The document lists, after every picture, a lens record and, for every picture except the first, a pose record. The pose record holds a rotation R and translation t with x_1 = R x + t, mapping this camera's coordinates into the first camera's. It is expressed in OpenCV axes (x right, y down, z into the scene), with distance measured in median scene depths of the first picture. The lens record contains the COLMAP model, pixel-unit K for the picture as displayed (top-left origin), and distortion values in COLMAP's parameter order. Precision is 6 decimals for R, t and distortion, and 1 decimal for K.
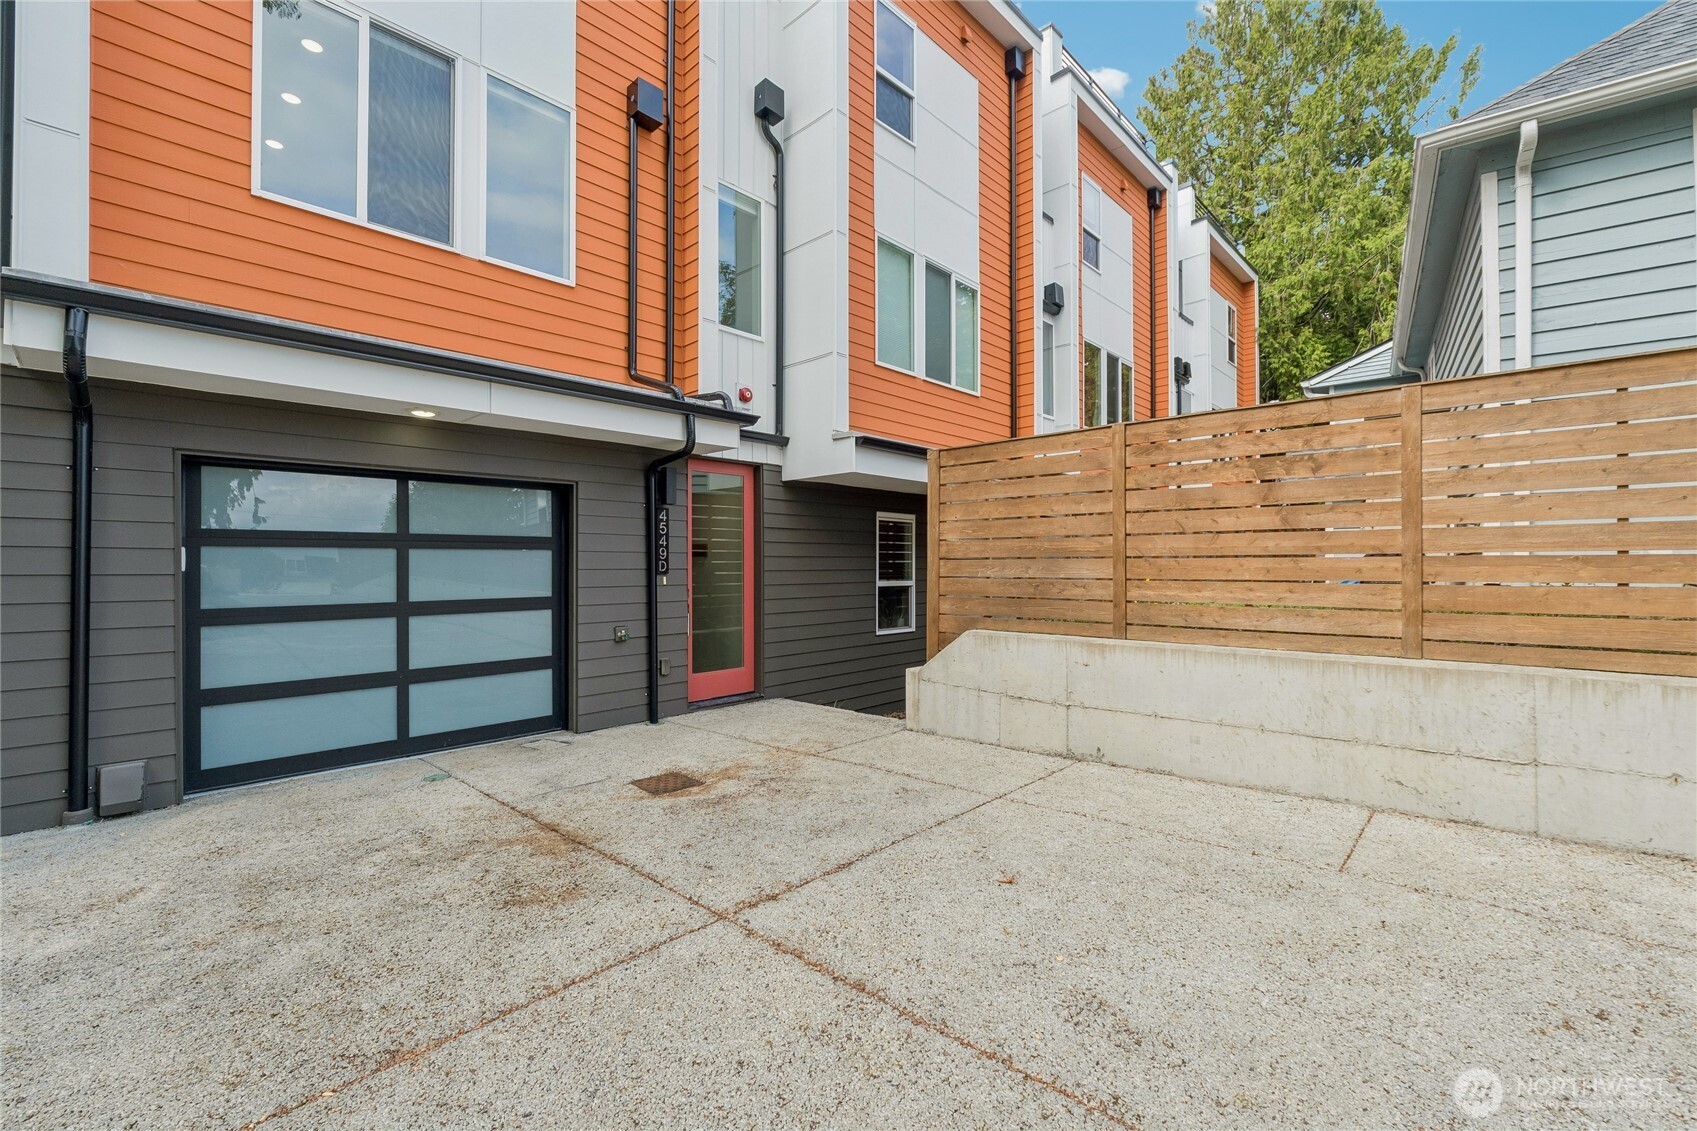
lens RADIAL K [[703.9, 0, 850.0], [0, 703.9, 561.7], [0, 0, 1]] dist [0.003206, 0.000005]
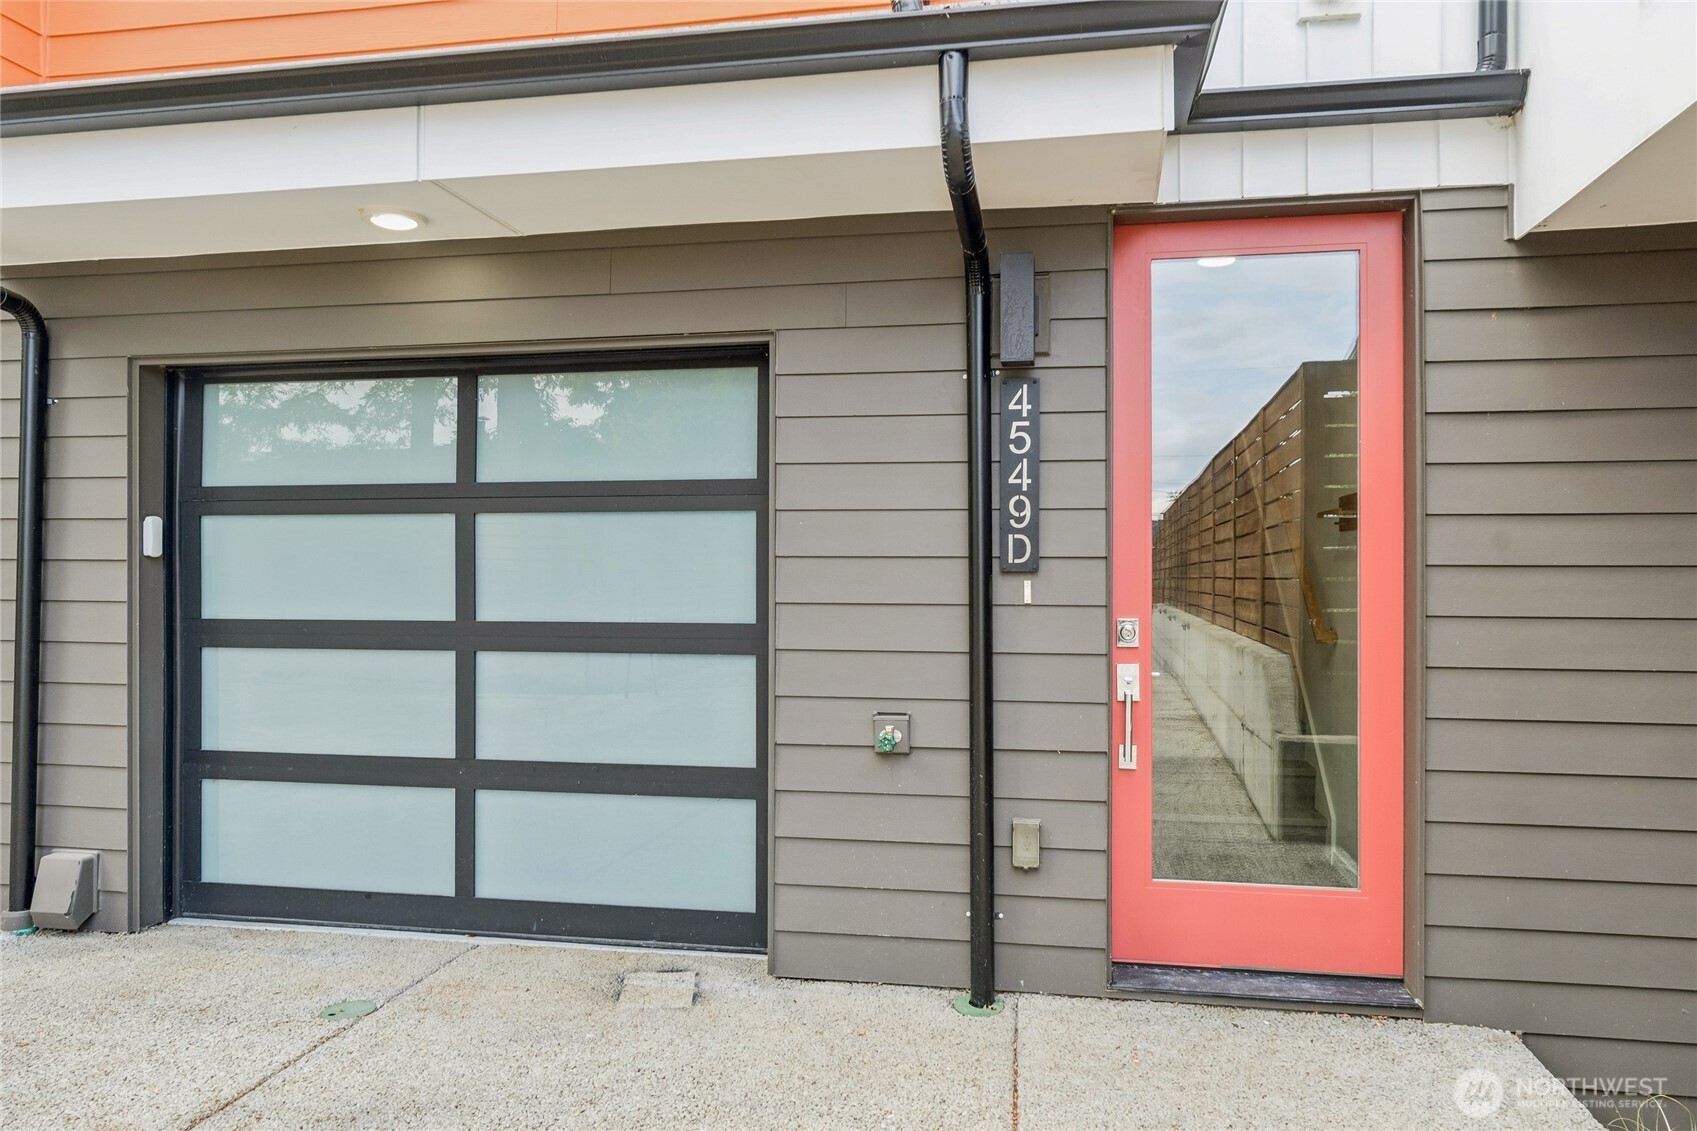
lens RADIAL K [[1195.9, 0, 848.3], [0, 1195.9, 562.4], [0, 0, 1]] dist [0.006777, 0.000281]
pose [[0.553492, 0.000287, -0.832854, 0.180847], [0.000133, 1.000000, 0.000433, 0.013262], [0.832854, -0.000351, 0.553492, 0.642135]]
